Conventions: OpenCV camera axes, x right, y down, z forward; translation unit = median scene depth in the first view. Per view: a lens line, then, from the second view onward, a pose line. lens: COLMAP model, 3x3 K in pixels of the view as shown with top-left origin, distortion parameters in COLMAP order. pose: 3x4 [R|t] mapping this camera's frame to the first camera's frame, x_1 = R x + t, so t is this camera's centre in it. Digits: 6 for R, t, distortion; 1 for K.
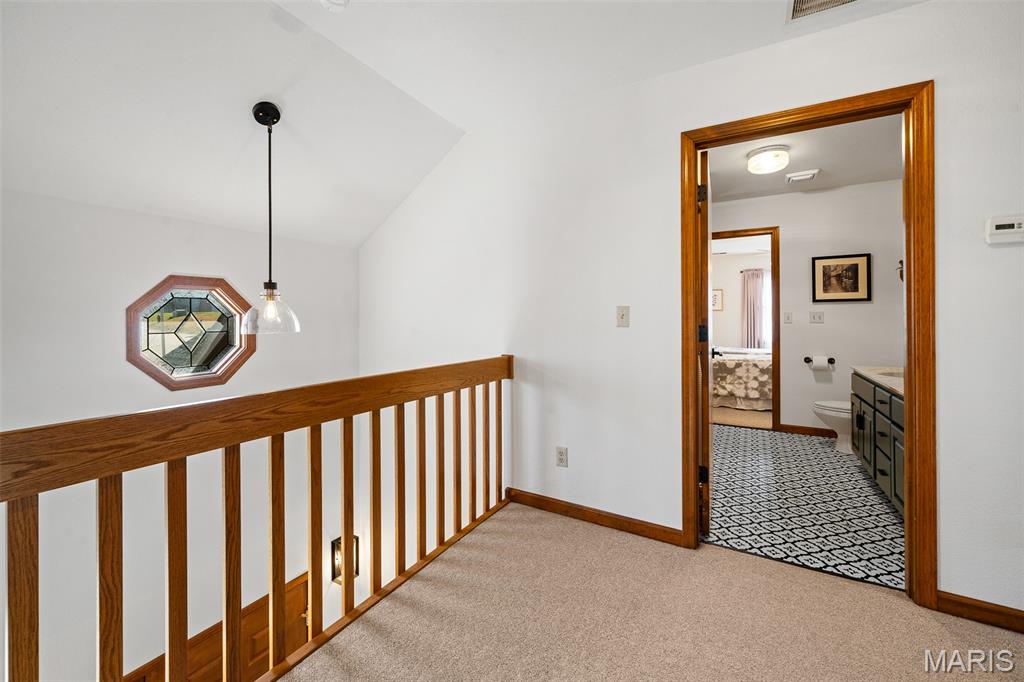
lens RADIAL K [[406.6, 0, 509.7], [0, 406.6, 328.5], [0, 0, 1]] dist [-0.000116, -0.000074]
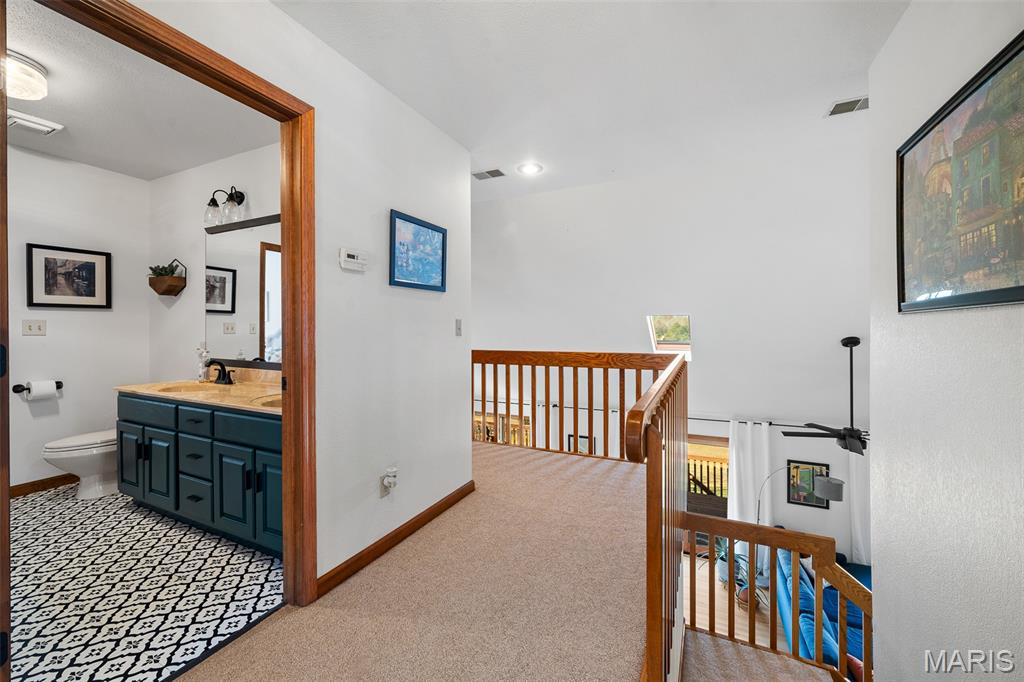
lens RADIAL K [[406.6, 0, 509.7], [0, 406.6, 328.5], [0, 0, 1]] dist [-0.000116, -0.000074]
pose [[-0.070848, 0.002135, 0.997485, -0.026723], [0.024233, 0.999706, -0.000419, -0.005469], [-0.997193, 0.024142, -0.070879, 0.226534]]
